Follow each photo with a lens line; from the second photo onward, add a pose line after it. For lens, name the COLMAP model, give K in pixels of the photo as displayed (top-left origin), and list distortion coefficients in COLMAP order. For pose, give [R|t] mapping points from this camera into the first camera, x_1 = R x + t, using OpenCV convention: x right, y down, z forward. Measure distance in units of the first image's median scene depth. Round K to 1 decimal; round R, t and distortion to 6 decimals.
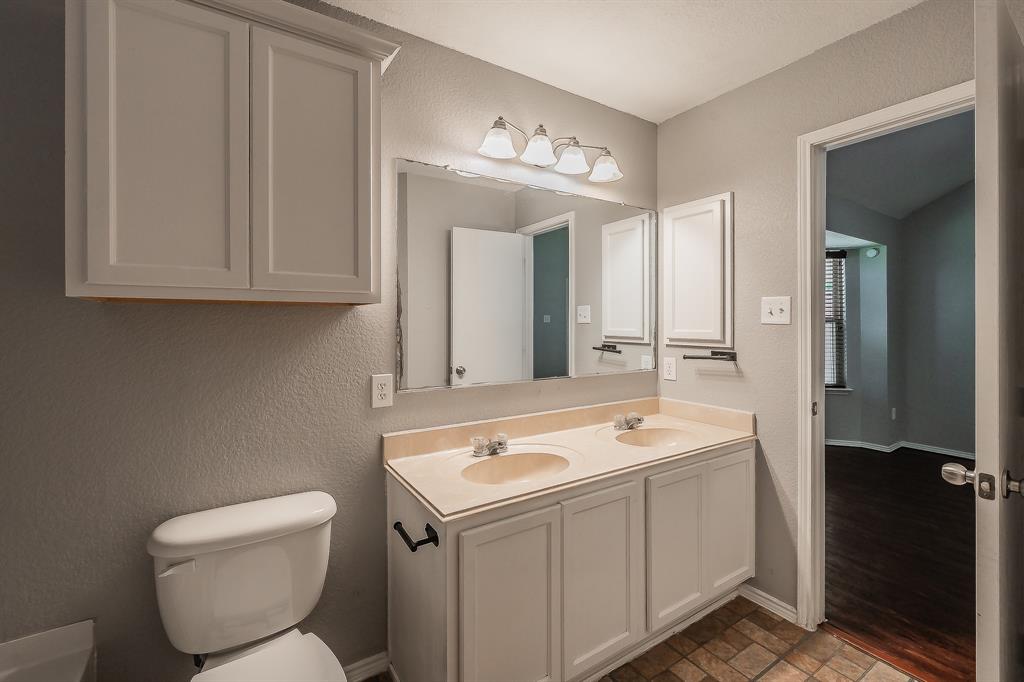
lens RADIAL K [[389.0, 0, 509.5], [0, 389.0, 338.1], [0, 0, 1]] dist [0.001010, 0.000146]
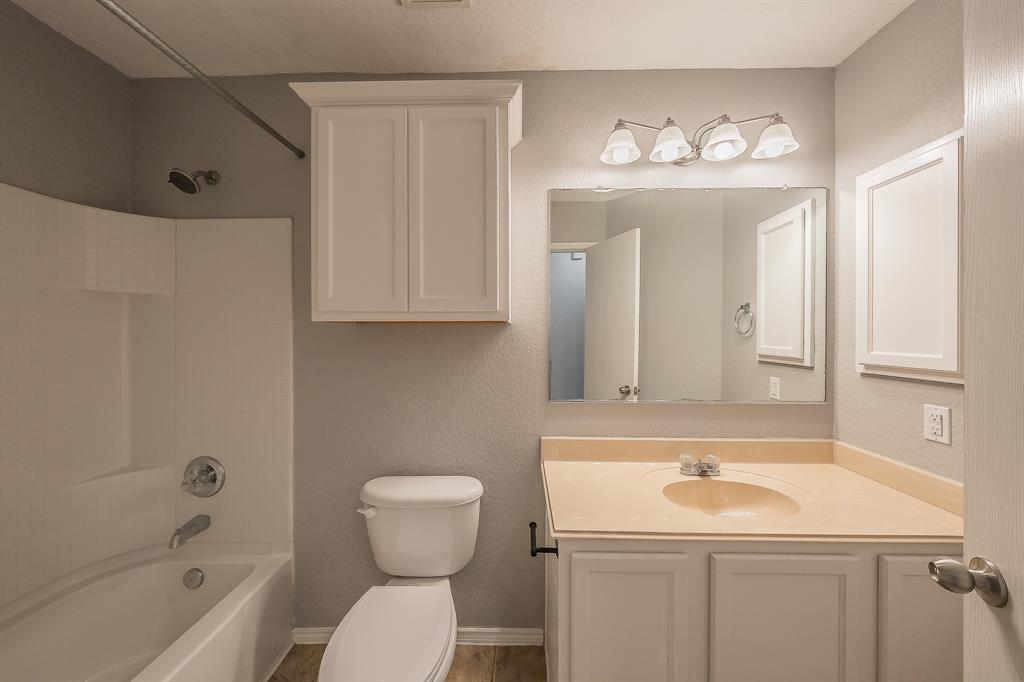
lens RADIAL K [[355.7, 0, 508.9], [0, 355.7, 339.7], [0, 0, 1]] dist [-0.000934, -0.000131]
pose [[0.833568, 0.006412, -0.552380, 0.200027], [-0.020606, 0.999598, -0.019494, -0.009830], [0.552033, 0.027632, 0.833365, 0.118660]]
